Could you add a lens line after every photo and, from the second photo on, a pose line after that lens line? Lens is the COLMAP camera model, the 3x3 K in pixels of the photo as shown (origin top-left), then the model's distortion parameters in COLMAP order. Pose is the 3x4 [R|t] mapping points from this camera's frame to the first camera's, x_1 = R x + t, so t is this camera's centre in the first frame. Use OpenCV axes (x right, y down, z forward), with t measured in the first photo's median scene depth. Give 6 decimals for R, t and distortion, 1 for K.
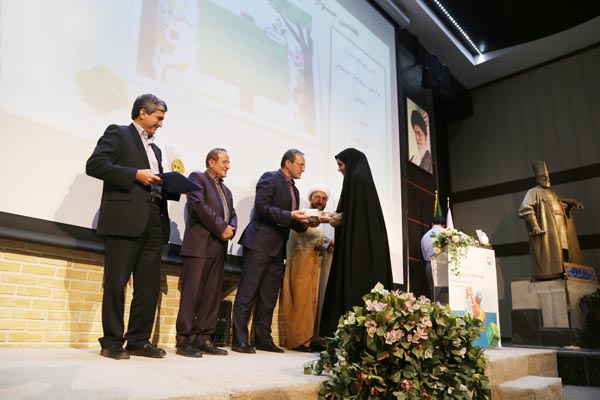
lens RADIAL K [[406.3, 0, 300.3], [0, 406.3, 208.2], [0, 0, 1]] dist [-0.123387, 0.057536]
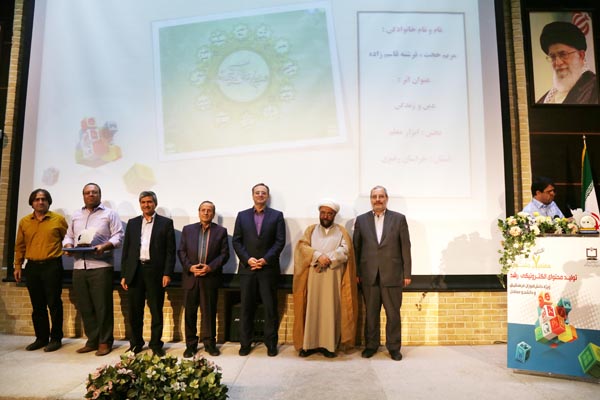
lens RADIAL K [[406.3, 0, 300.7], [0, 406.3, 208.5], [0, 0, 1]] dist [-0.123387, 0.057536]
pose [[0.672445, -0.092493, -0.734345, 0.627092], [0.219141, 0.972557, 0.078173, -0.103870], [0.706961, -0.213492, 0.674260, 0.214637]]
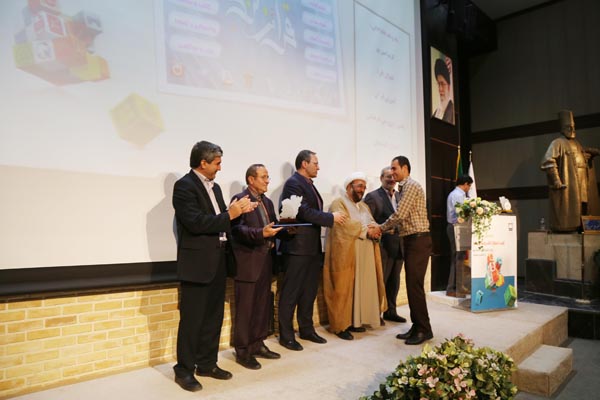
lens RADIAL K [[406.3, 0, 298.1], [0, 406.3, 202.6], [0, 0, 1]] dist [-0.123387, 0.057536]
pose [[0.998836, -0.037314, -0.030560, -0.046079], [0.043048, 0.975457, 0.215939, -0.175446], [0.021752, -0.217004, 0.975928, -0.008300]]
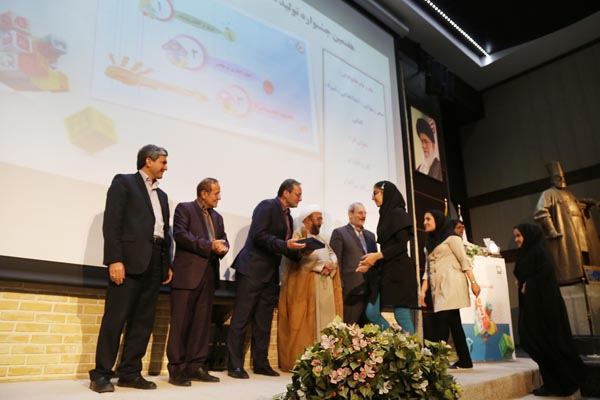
lens RADIAL K [[406.3, 0, 301.7], [0, 406.3, 203.9], [0, 0, 1]] dist [-0.123387, 0.057536]
pose [[0.996012, -0.055884, -0.069555, 0.070952], [0.053849, 0.998074, -0.030804, -0.025190], [0.071142, 0.026936, 0.997102, -0.004856]]
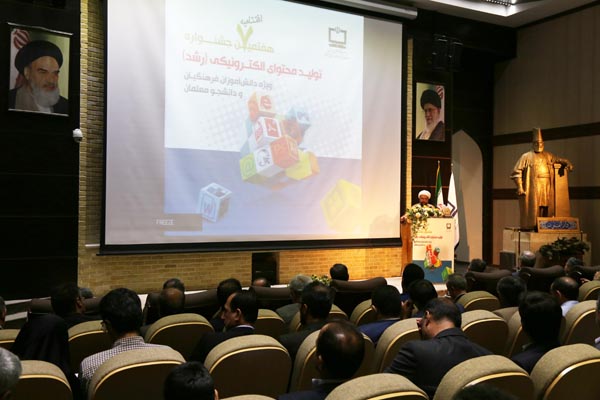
lens RADIAL K [[605.4, 0, 297.3], [0, 605.4, 206.3], [0, 0, 1]] dist [-0.016577, 0.000000]
pose [[0.961877, -0.031547, -0.271657, 0.543597], [0.102251, 0.962768, 0.250245, -0.553620], [0.253649, -0.268482, 0.929290, -1.201937]]
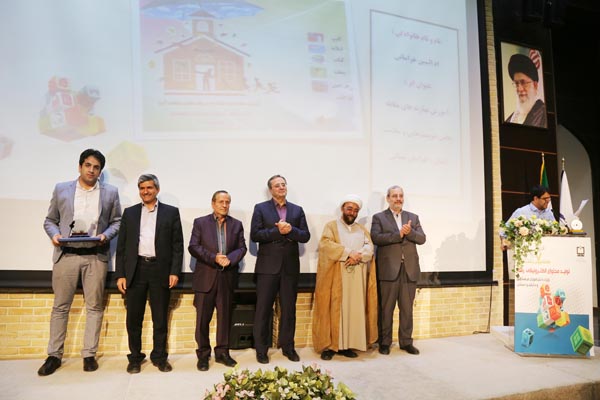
lens RADIAL K [[406.3, 0, 300.4], [0, 406.3, 205.7], [0, 0, 1]] dist [-0.123387, 0.057536]
pose [[0.879300, -0.066894, -0.471548, 0.347288], [0.143194, 0.981410, 0.127791, -0.143412], [0.454233, -0.179890, 0.872532, 0.057862]]
